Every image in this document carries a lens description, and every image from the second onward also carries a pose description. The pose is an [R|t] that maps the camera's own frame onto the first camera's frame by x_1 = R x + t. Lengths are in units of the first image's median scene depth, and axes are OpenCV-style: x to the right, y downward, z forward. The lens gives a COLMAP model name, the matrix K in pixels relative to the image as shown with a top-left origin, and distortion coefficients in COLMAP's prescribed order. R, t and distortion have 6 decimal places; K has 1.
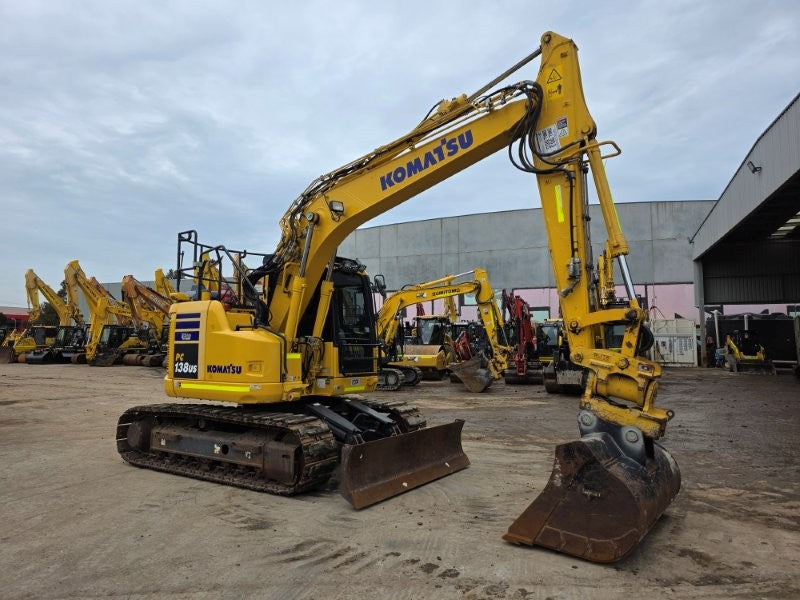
lens RADIAL K [[551.0, 0, 402.3], [0, 551.0, 295.2], [0, 0, 1]] dist [0.076033, -0.067529]
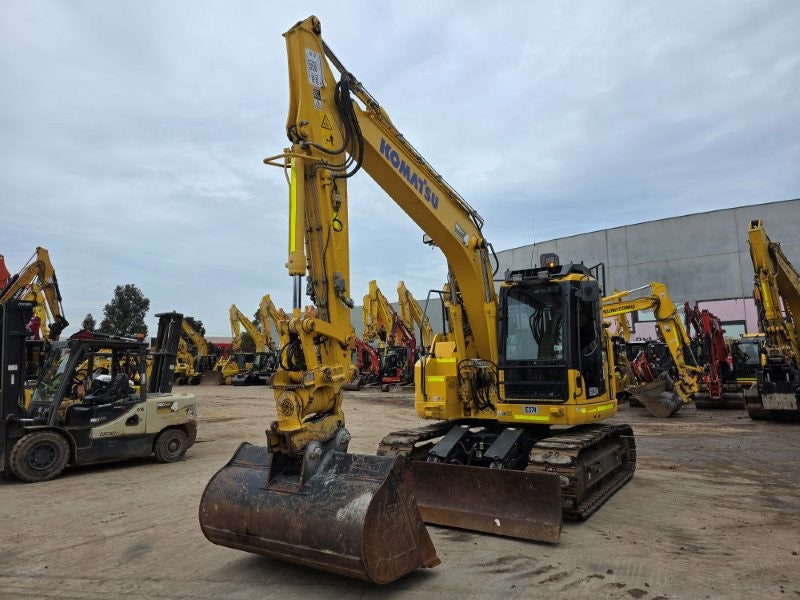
lens RADIAL K [[555.0, 0, 395.3], [0, 555.0, 288.1], [0, 0, 1]] dist [0.066396, -0.057042]
pose [[0.956970, -0.053762, -0.285162, -0.009760], [0.039656, 0.997698, -0.055017, -0.003725], [0.287463, 0.041341, 0.956899, -0.023128]]
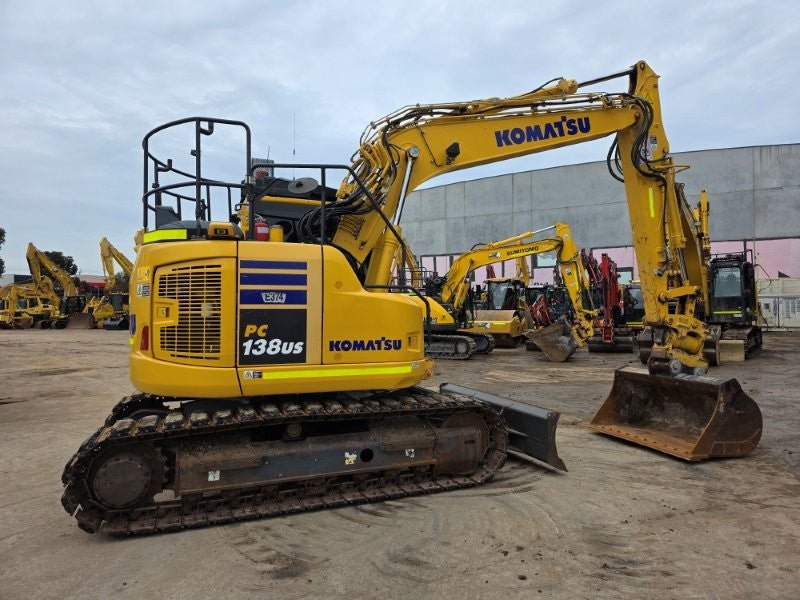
lens RADIAL K [[545.3, 0, 412.4], [0, 545.3, 298.1], [0, 0, 1]] dist [0.063985, -0.058465]
pose [[0.994725, -0.009089, -0.102170, -0.007008], [0.016039, 0.997596, 0.067411, 0.007161], [0.101311, -0.068694, 0.992480, 0.086024]]
